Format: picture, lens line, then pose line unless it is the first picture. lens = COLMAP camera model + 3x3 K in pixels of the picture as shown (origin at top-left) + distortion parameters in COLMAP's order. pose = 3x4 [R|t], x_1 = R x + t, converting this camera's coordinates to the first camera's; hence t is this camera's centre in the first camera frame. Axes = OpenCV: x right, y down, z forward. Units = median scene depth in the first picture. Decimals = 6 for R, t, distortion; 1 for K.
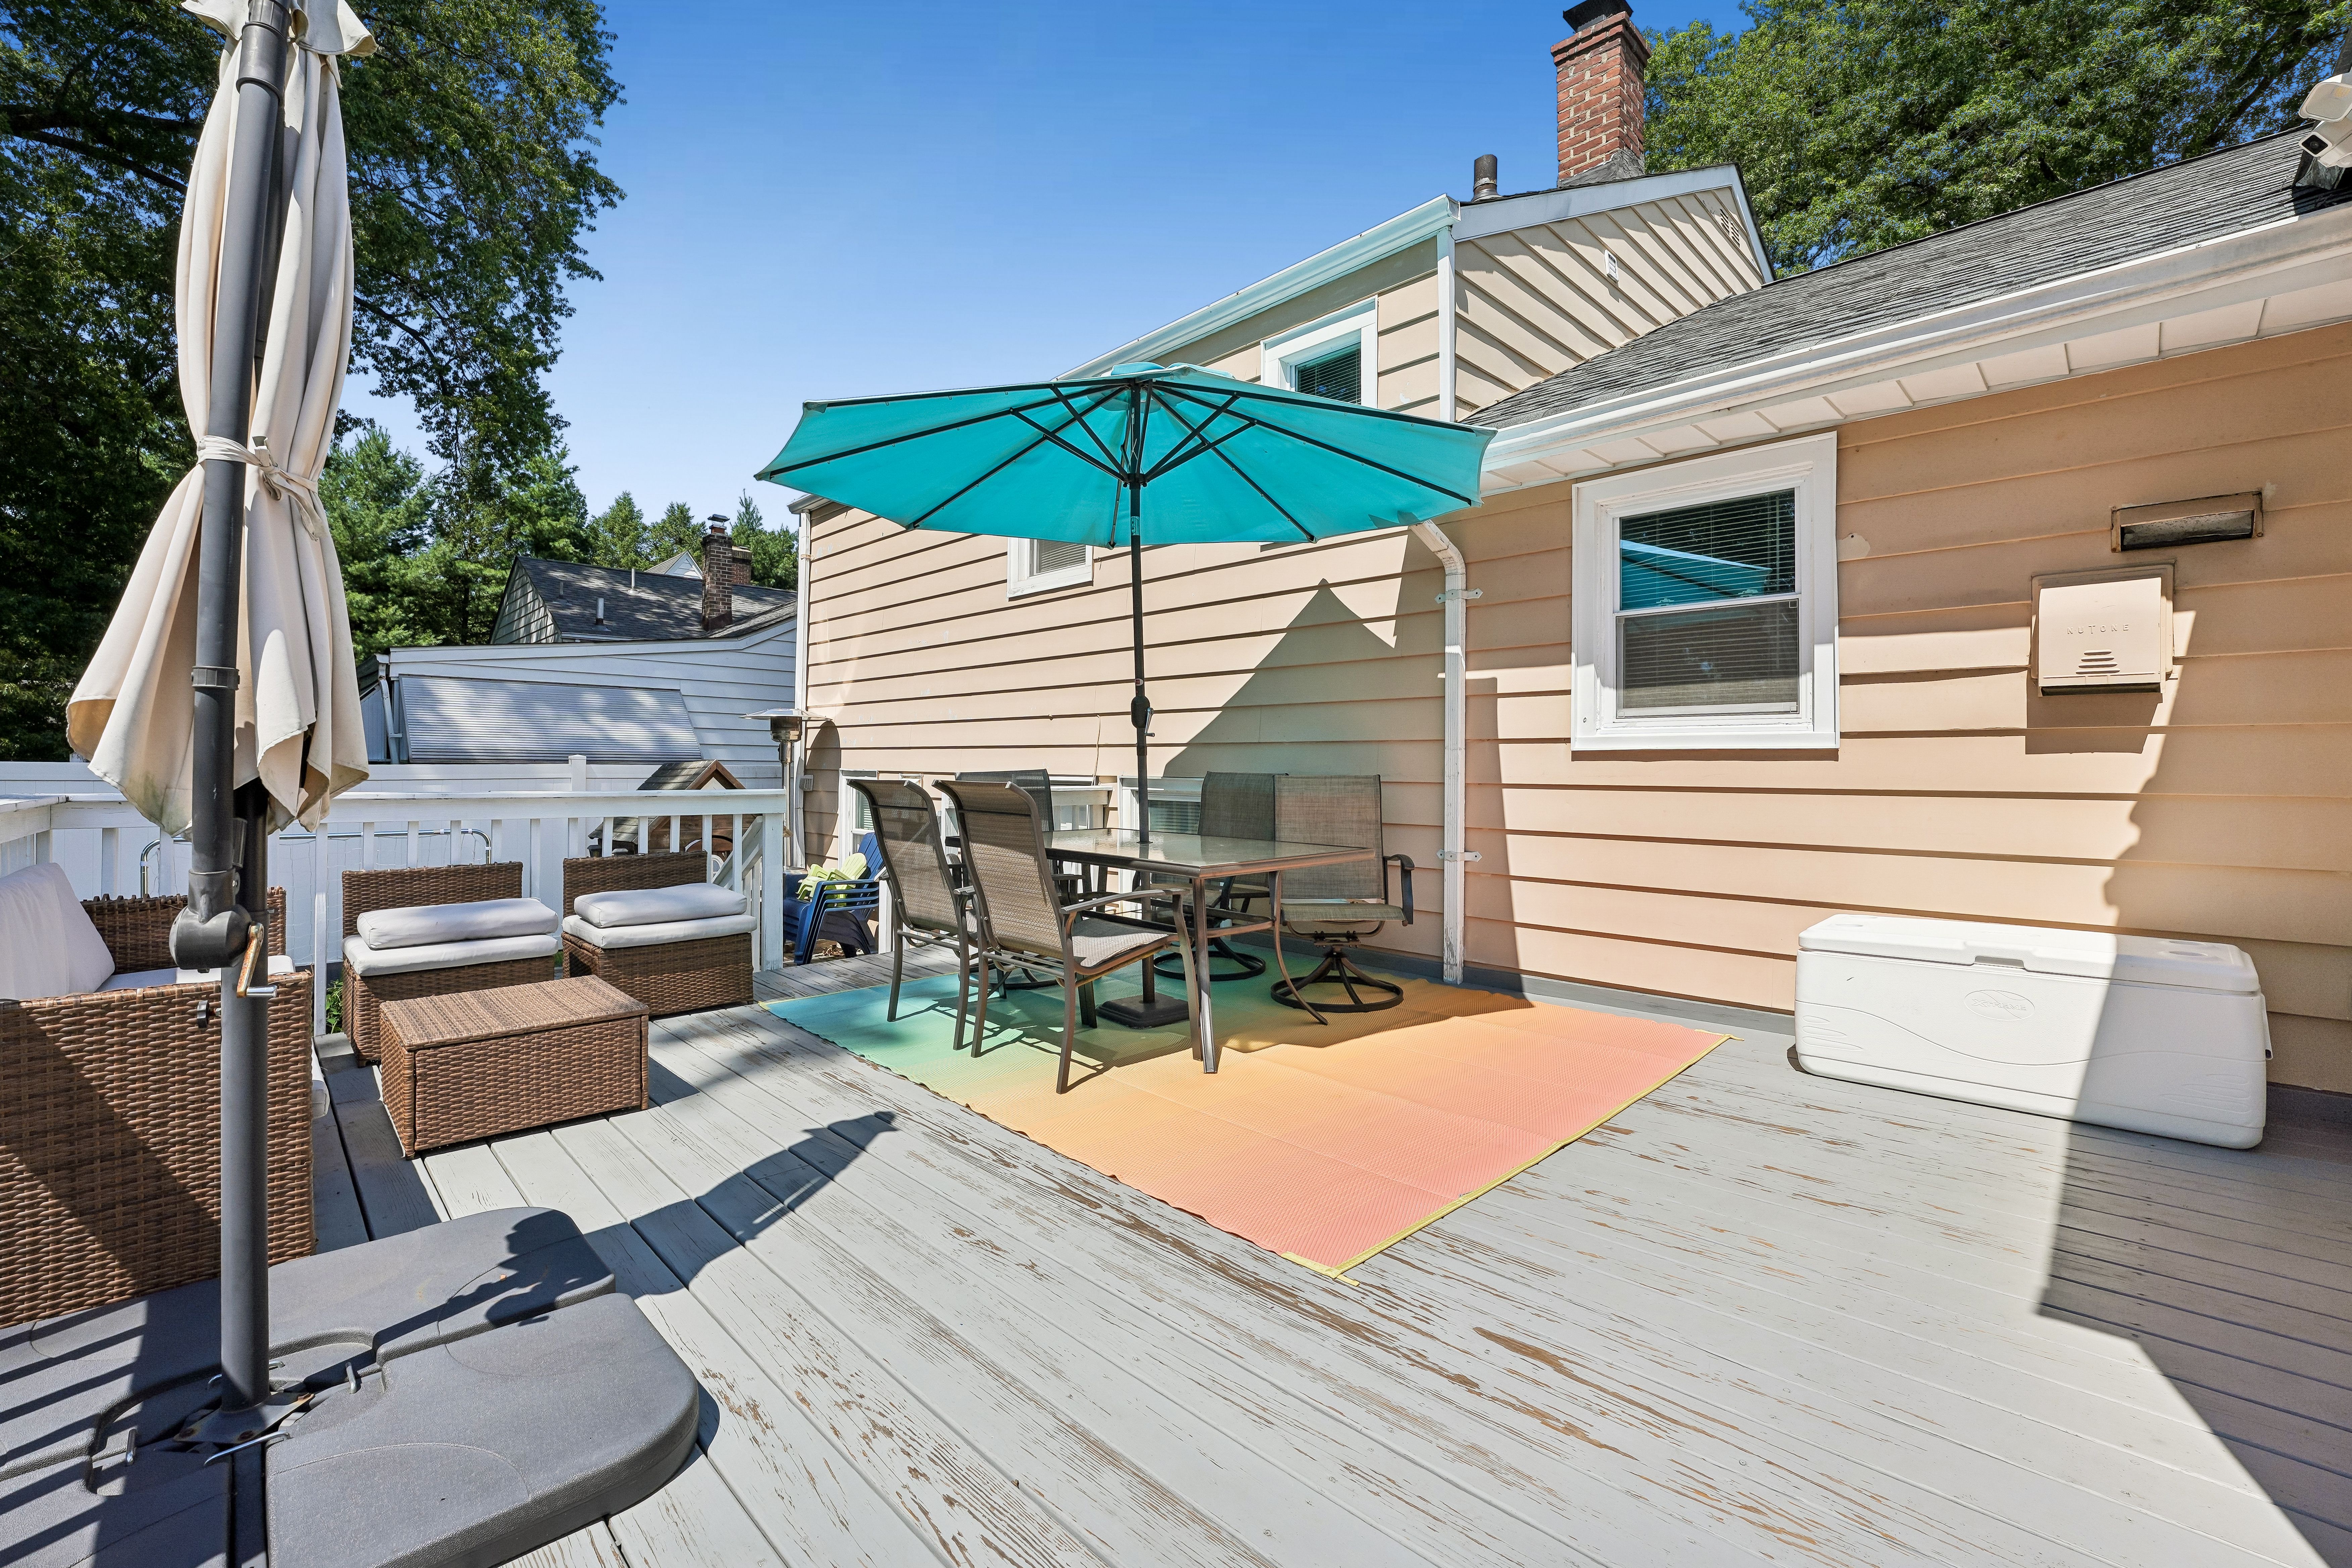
lens RADIAL K [[990.2, 0, 1176.2], [0, 990.2, 724.4], [0, 0, 1]] dist [-0.033240, 0.000237]
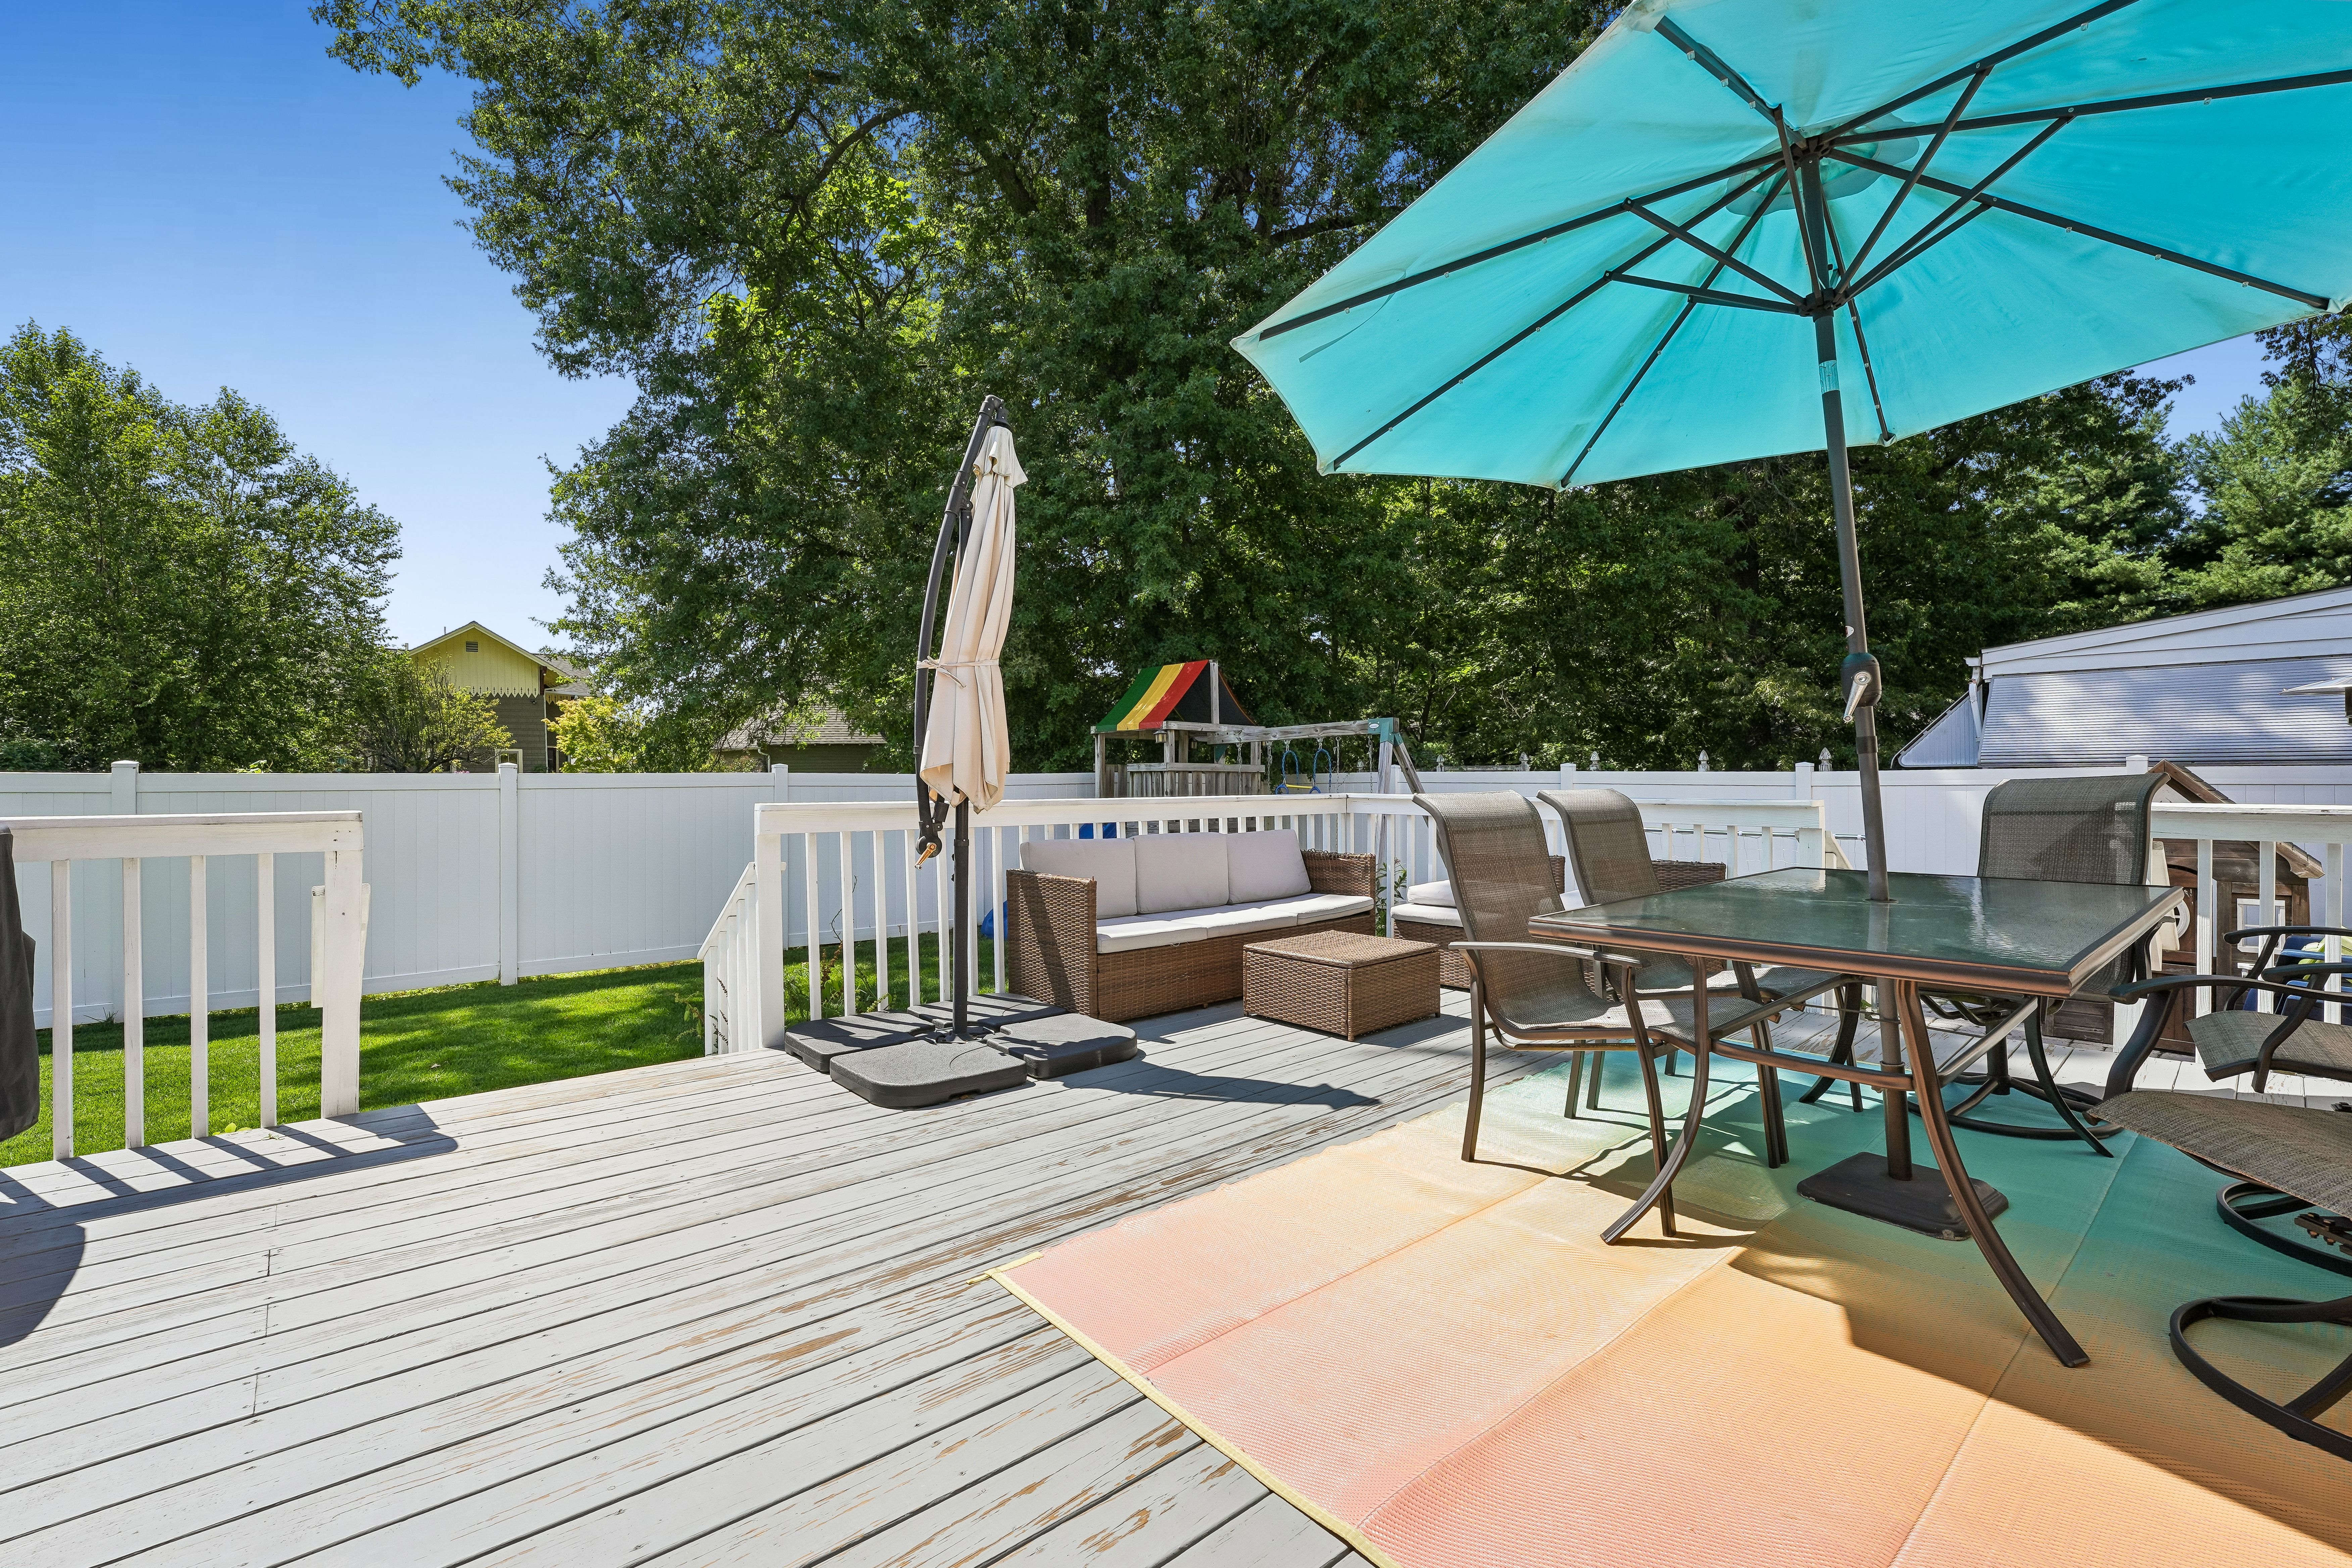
lens RADIAL K [[1023.4, 0, 1176.0], [0, 1023.4, 784.0], [0, 0, 1]] dist [-0.019628, 0.000258]
pose [[-0.058741, 0.008430, -0.998238, 0.698661], [0.048207, 0.998822, 0.005598, 0.029023], [0.997109, -0.047793, -0.059078, 0.736611]]
